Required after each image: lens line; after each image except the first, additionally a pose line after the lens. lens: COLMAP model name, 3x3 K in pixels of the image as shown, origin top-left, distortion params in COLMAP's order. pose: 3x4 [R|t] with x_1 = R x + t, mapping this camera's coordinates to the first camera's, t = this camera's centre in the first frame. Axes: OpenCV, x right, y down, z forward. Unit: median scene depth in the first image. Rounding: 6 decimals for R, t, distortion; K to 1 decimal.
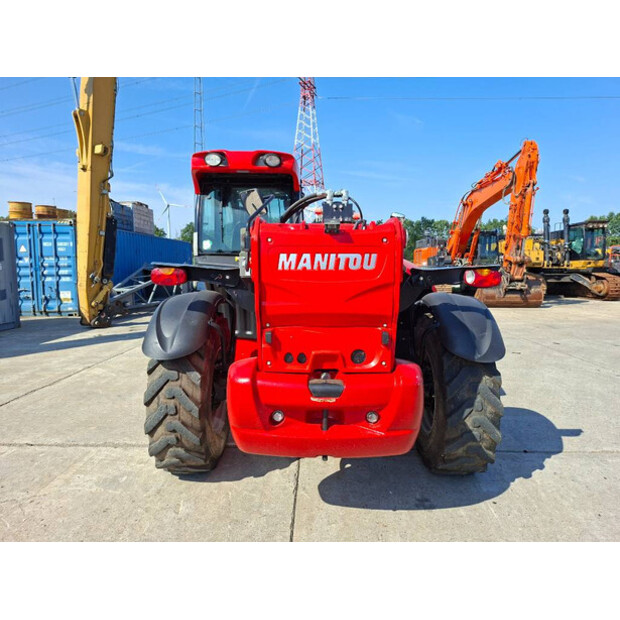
lens RADIAL K [[432.9, 0, 311.1], [0, 432.9, 308.1], [0, 0, 1]] dist [0.061909, -0.053944]
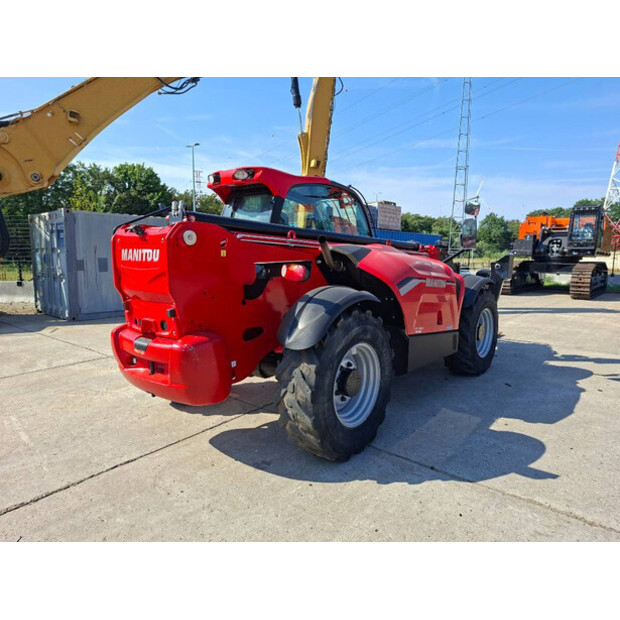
lens RADIAL K [[432.9, 0, 309.4], [0, 432.9, 309.9], [0, 0, 1]] dist [0.061909, -0.053944]
pose [[0.782339, 0.075841, -0.618219, 0.940488], [-0.063849, 0.997095, 0.041521, -0.015852], [0.619572, 0.006989, 0.784909, 0.155857]]
